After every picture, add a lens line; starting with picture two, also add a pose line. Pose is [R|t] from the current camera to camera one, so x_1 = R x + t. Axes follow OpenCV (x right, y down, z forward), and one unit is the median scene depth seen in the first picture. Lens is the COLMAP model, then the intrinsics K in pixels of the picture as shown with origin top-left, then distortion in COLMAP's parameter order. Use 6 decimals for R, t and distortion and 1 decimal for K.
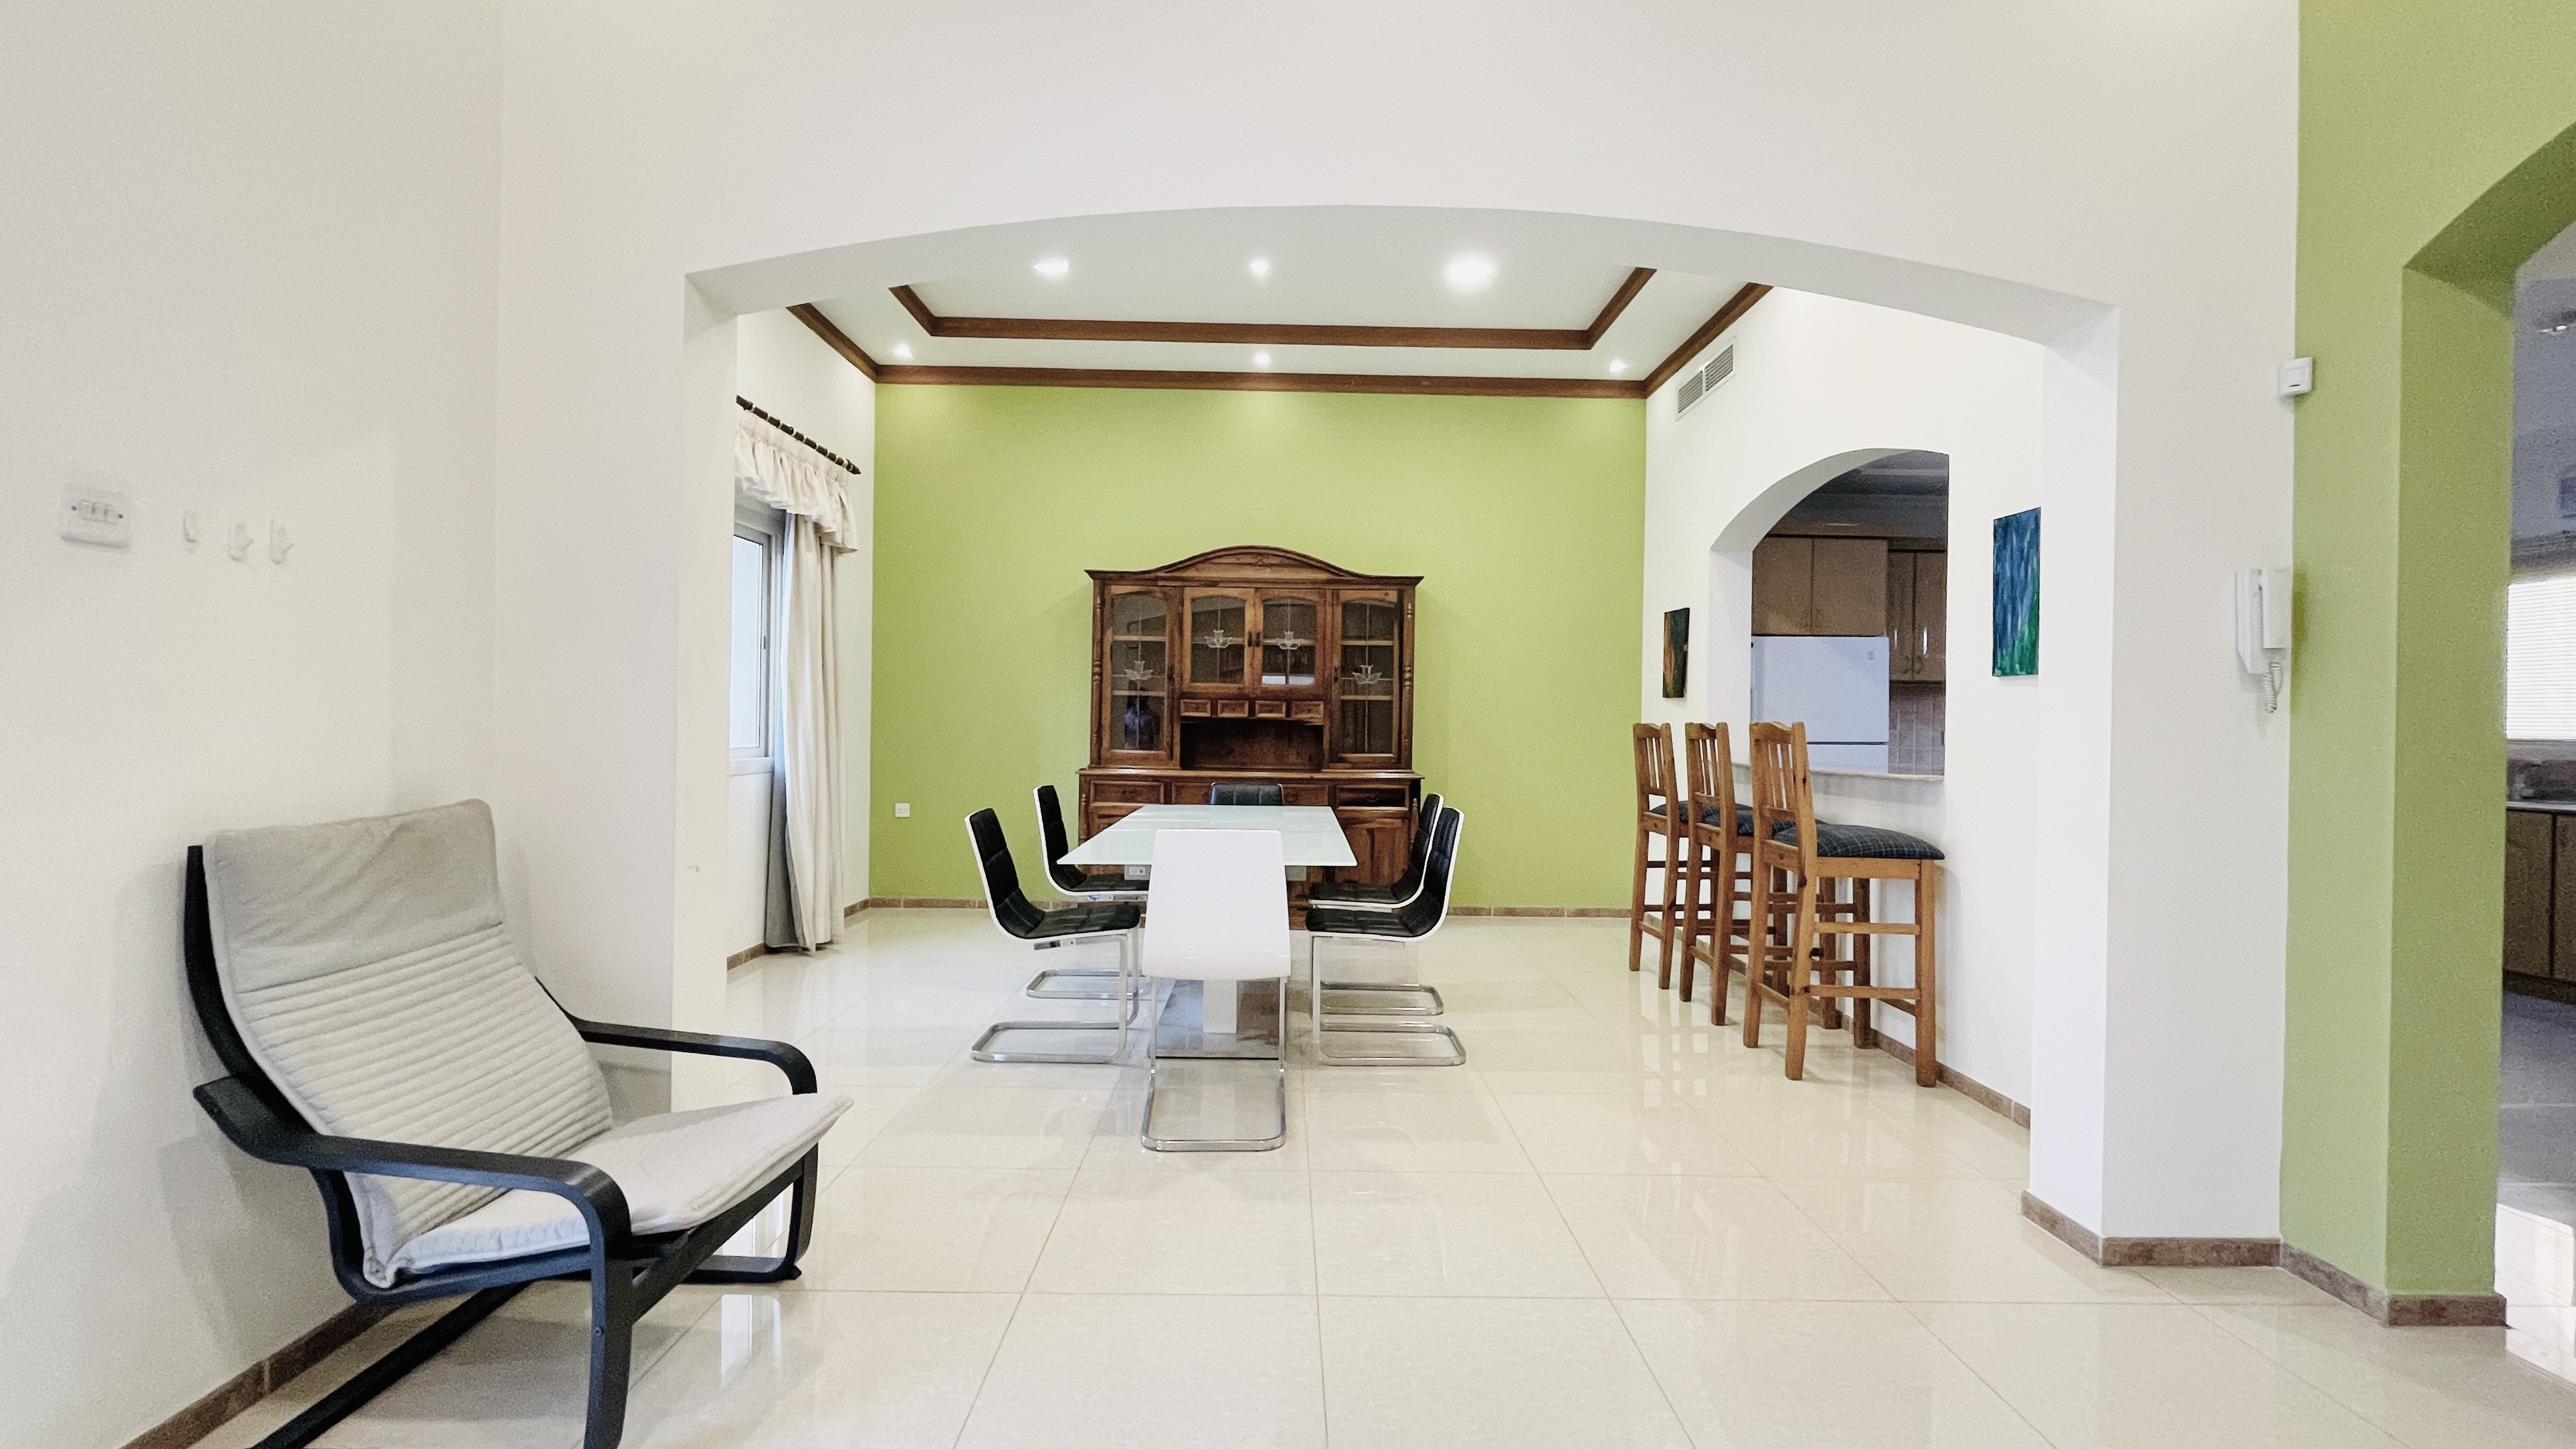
lens RADIAL K [[1046.3, 0, 1290.0], [0, 1046.3, 730.9], [0, 0, 1]] dist [-0.003566, -0.000486]
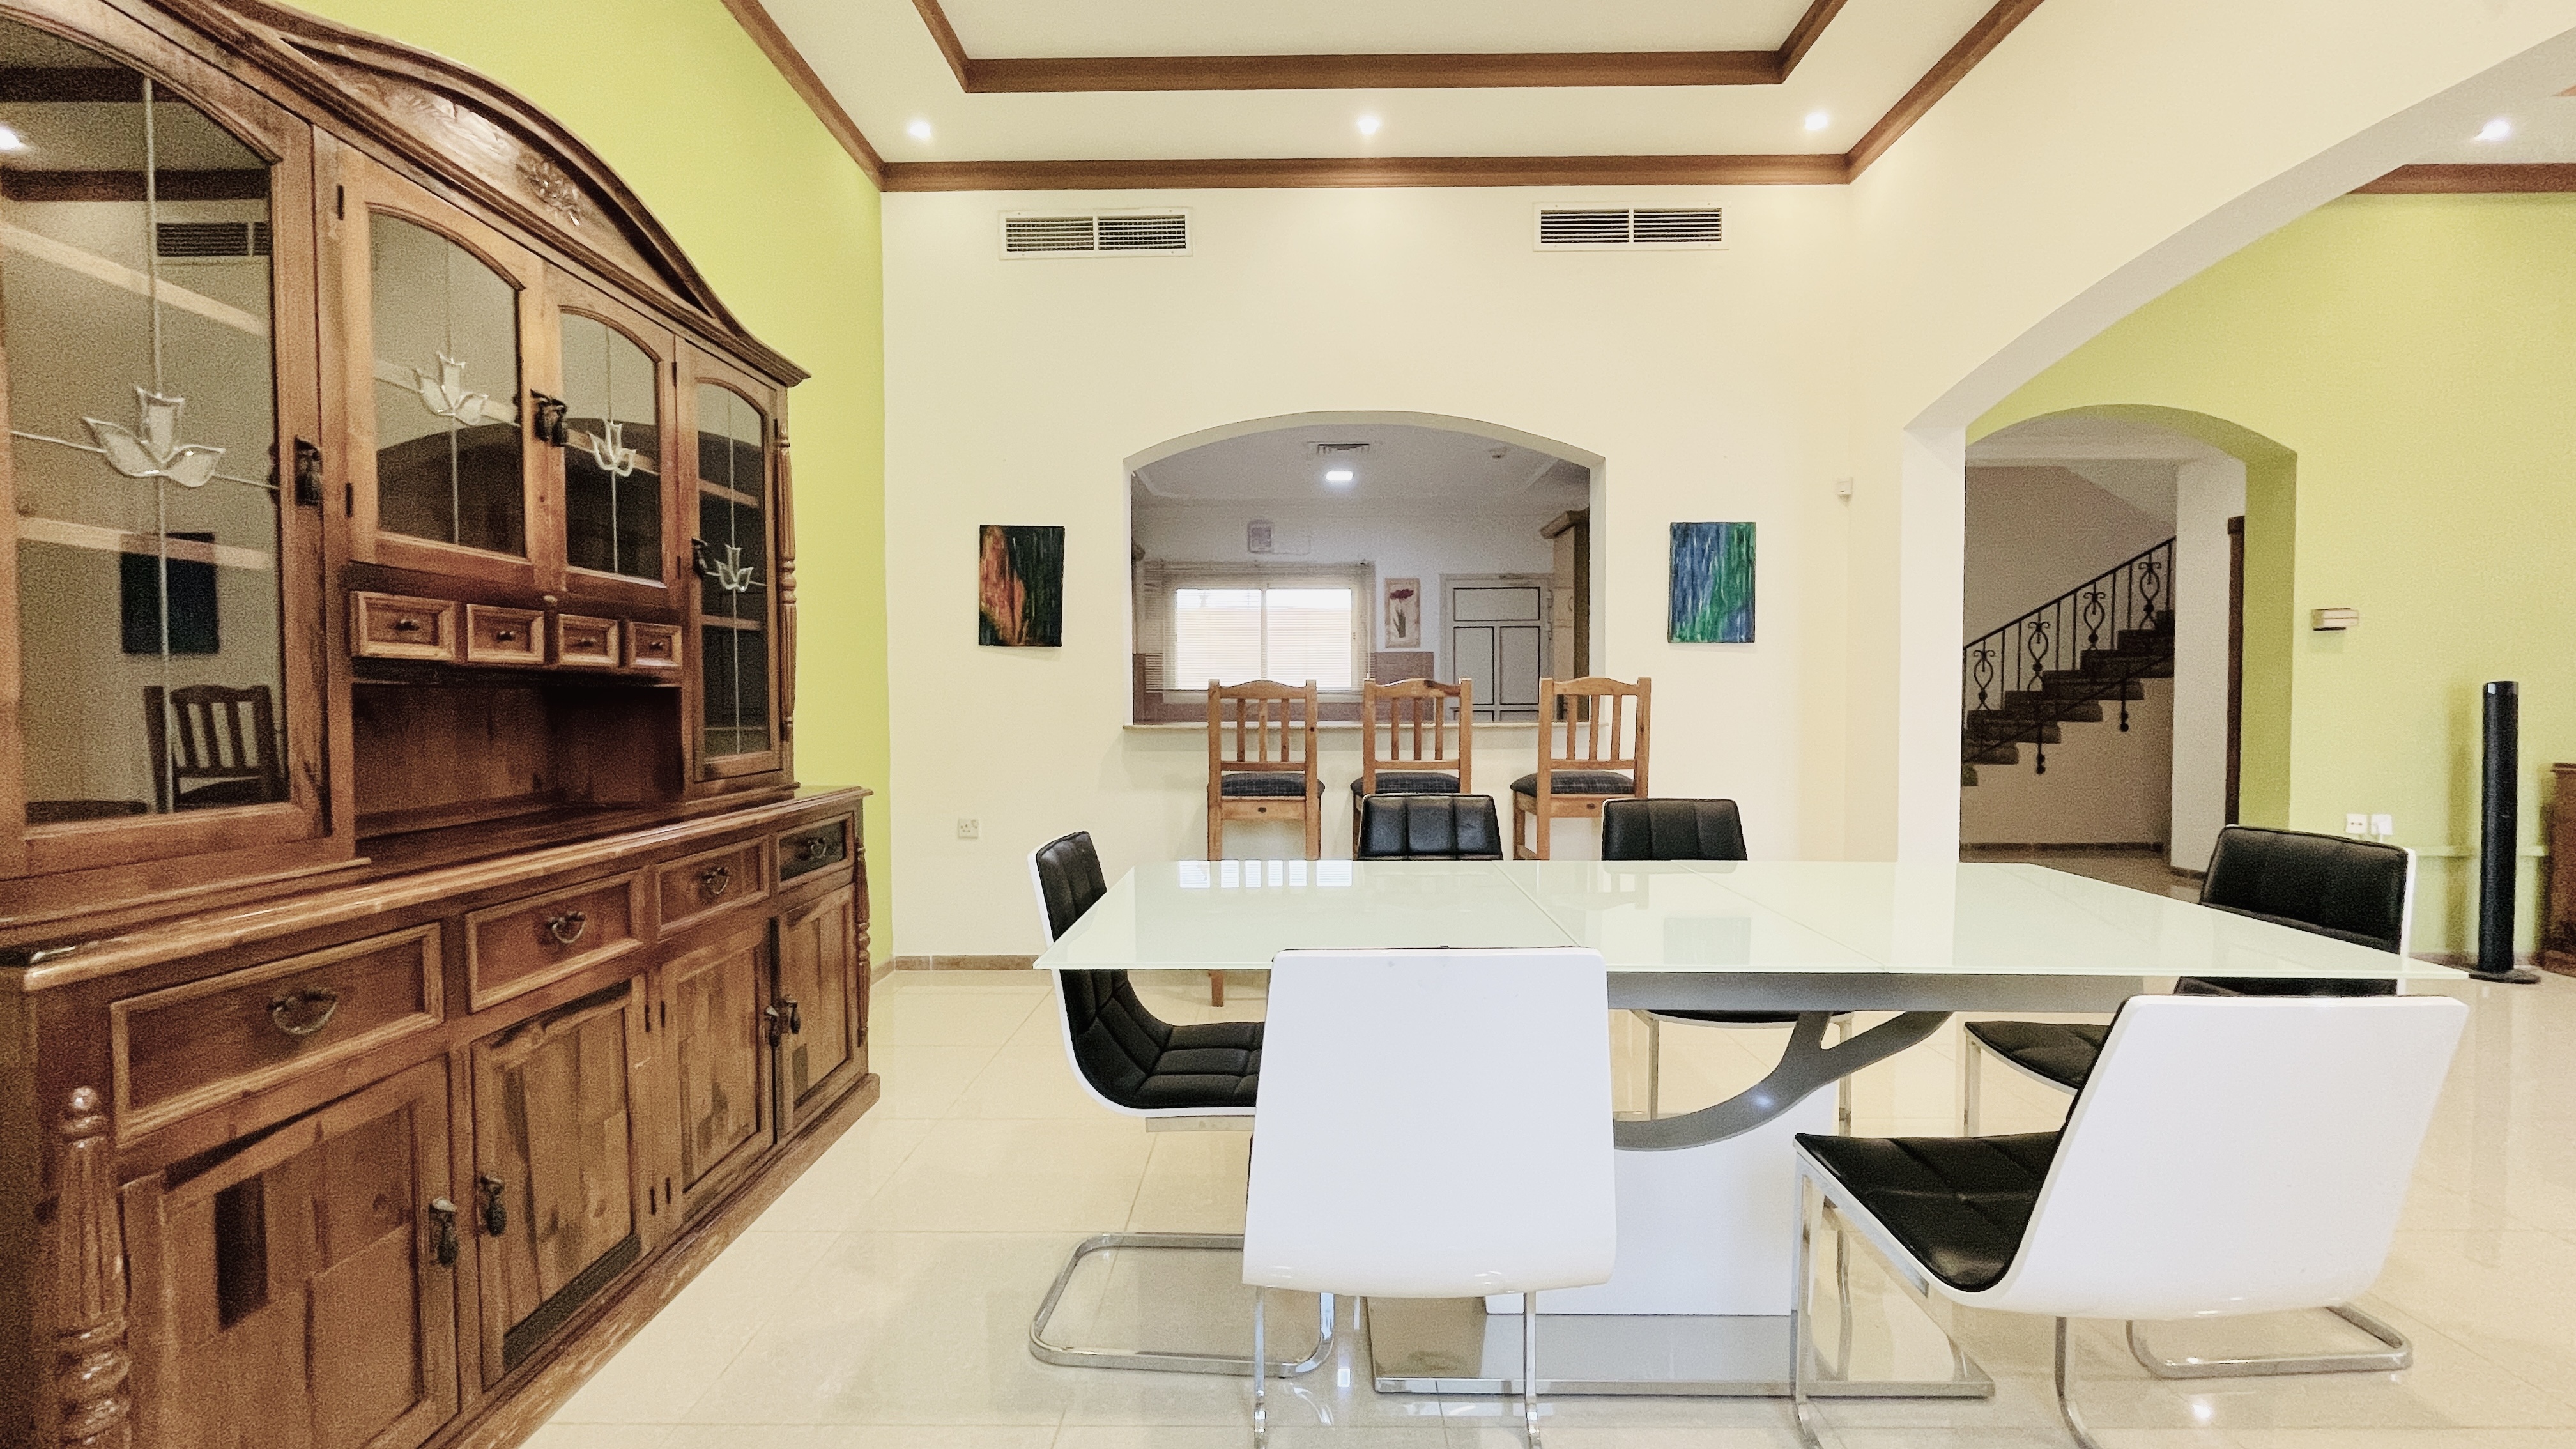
lens RADIAL K [[1062.1, 0, 1293.3], [0, 1062.1, 726.8], [0, 0, 1]] dist [-0.001191, -0.000148]
pose [[0.022834, -0.051095, 0.998433, -0.356128], [0.006779, 0.998678, 0.050953, -0.009406], [-0.999716, 0.005605, 0.023150, 0.766850]]
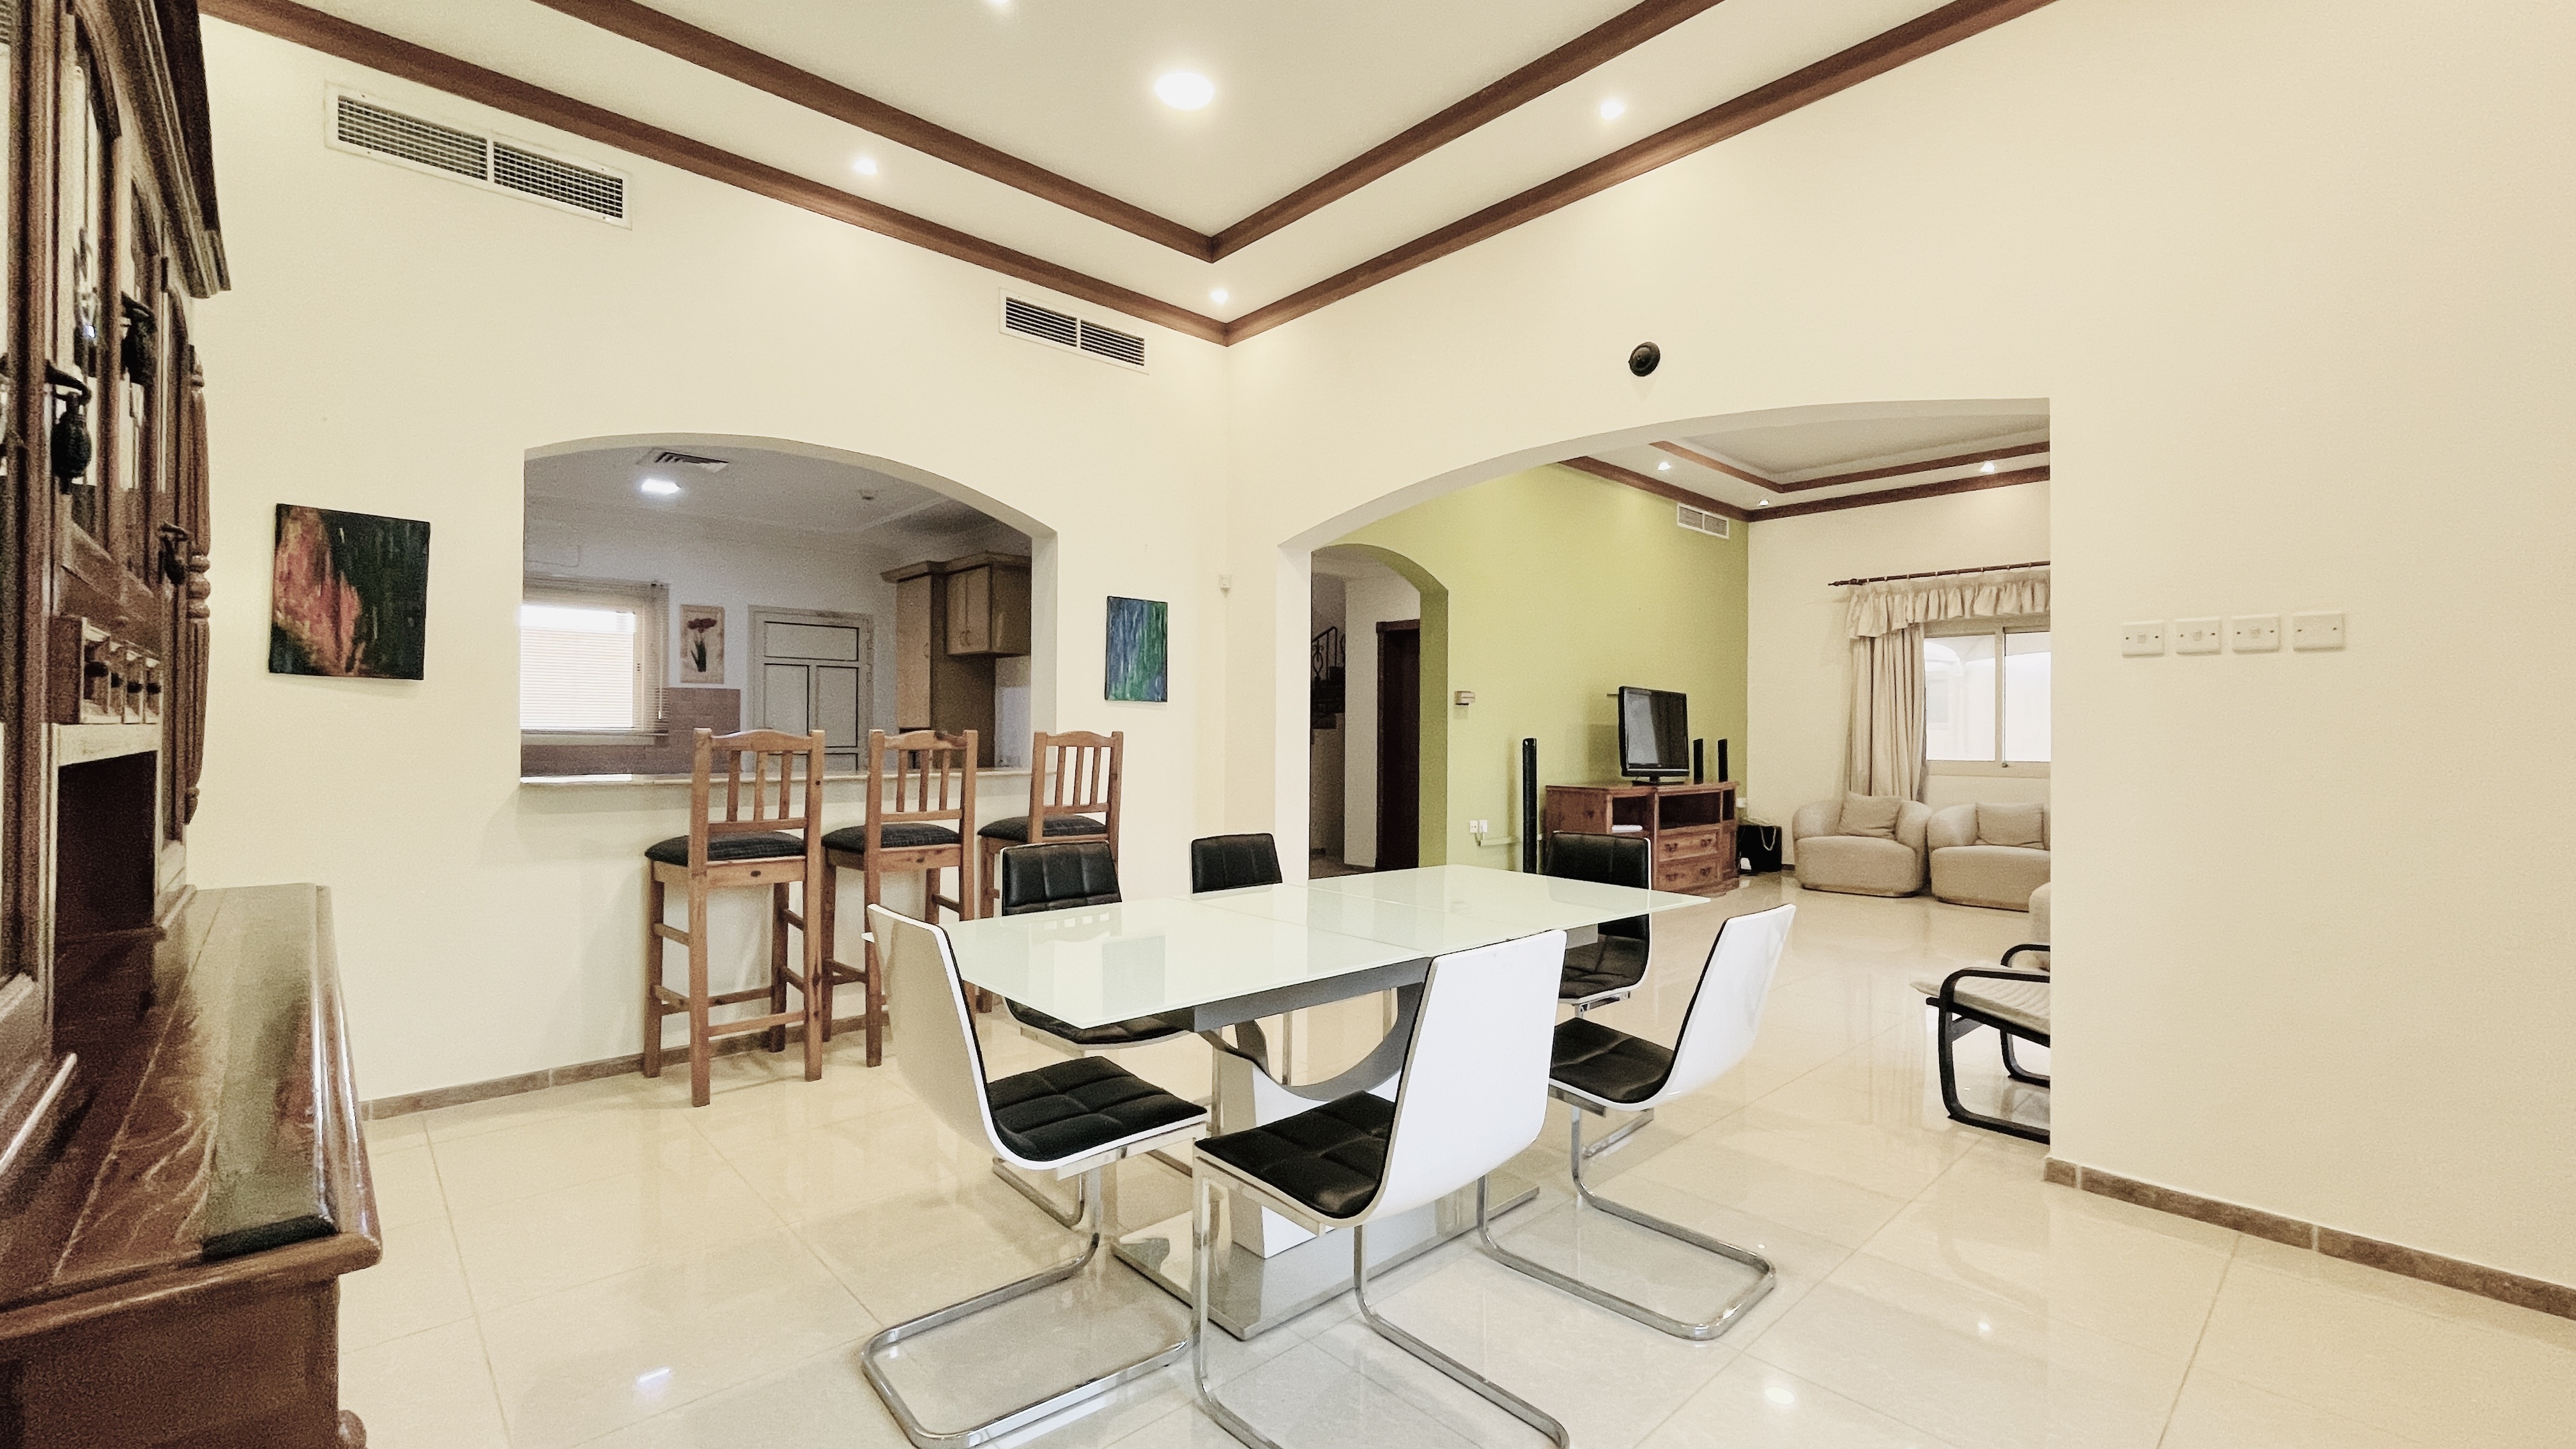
lens RADIAL K [[1062.1, 0, 1293.3], [0, 1062.1, 726.8], [0, 0, 1]] dist [-0.001191, -0.000148]
pose [[-0.669143, -0.022630, 0.742789, -0.341828], [-0.020448, 0.999718, 0.012036, -0.019417], [-0.742853, -0.007135, -0.669417, 0.970172]]
